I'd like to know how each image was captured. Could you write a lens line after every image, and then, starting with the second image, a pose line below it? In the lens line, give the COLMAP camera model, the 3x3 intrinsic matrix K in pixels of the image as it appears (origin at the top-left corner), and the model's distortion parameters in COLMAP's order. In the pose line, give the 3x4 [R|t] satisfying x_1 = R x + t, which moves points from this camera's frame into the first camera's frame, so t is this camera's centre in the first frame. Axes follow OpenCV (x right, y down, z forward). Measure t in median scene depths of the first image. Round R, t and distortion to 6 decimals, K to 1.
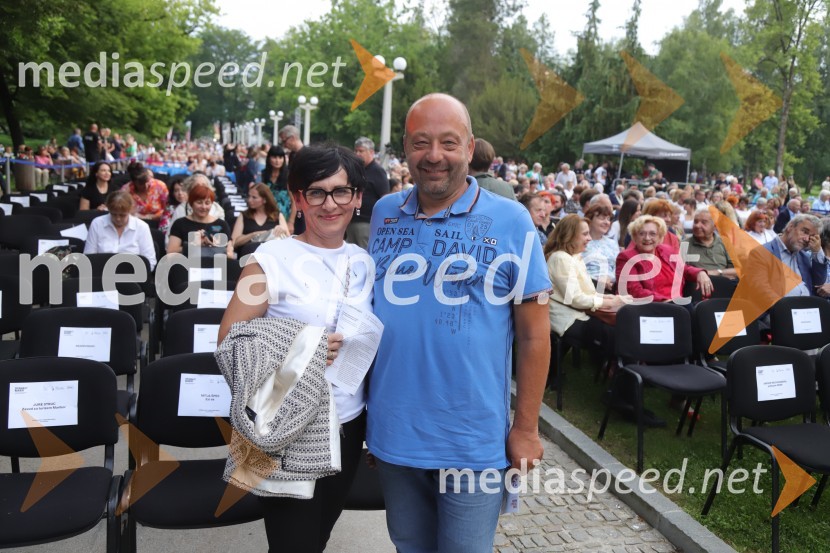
lens RADIAL K [[733.9, 0, 420.5], [0, 733.9, 280.1], [0, 0, 1]] dist [-0.032926, 0.060951]
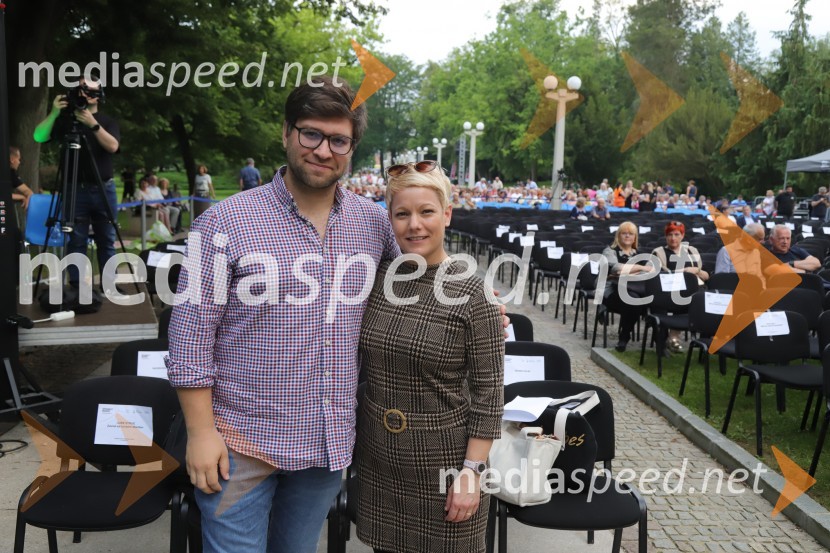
lens RADIAL K [[801.1, 0, 415.0], [0, 801.1, 276.5], [0, 0, 1]] dist [0.029047, -0.001056]
pose [[0.975486, -0.005625, -0.219990, -0.000964], [-0.005661, 0.998701, -0.050639, 0.000581], [0.219989, 0.050643, 0.974187, -0.010679]]
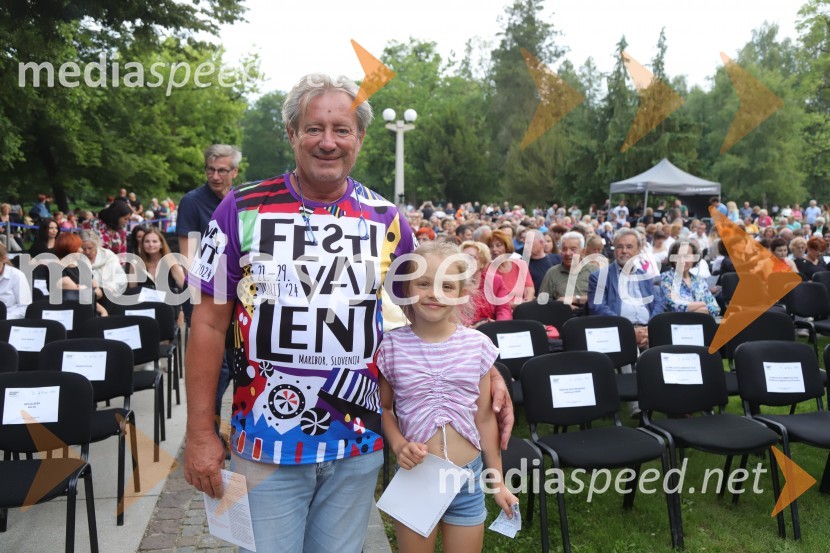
lens RADIAL K [[741.9, 0, 418.7], [0, 741.9, 275.8], [0, 0, 1]] dist [-0.002649, 0.011741]
pose [[0.993926, -0.039292, -0.102800, 0.040856], [0.031321, 0.996459, -0.078034, 0.004080], [0.105502, 0.074341, 0.991636, -0.002894]]
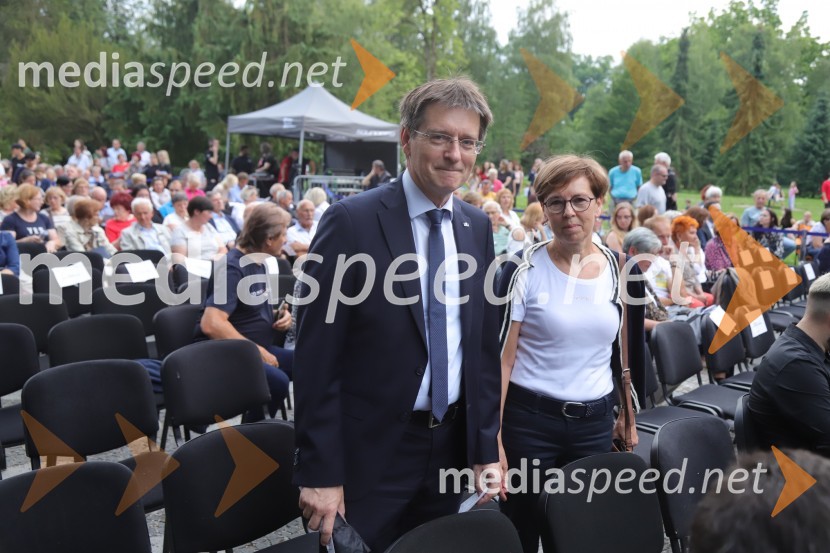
lens RADIAL K [[801.1, 0, 415.0], [0, 801.1, 276.5], [0, 0, 1]] dist [0.029047, -0.001056]
pose [[0.872398, -0.094610, 0.479553, 0.019364], [0.095244, 0.995187, 0.023072, -0.036573], [-0.479427, 0.025547, 0.877210, 0.225646]]
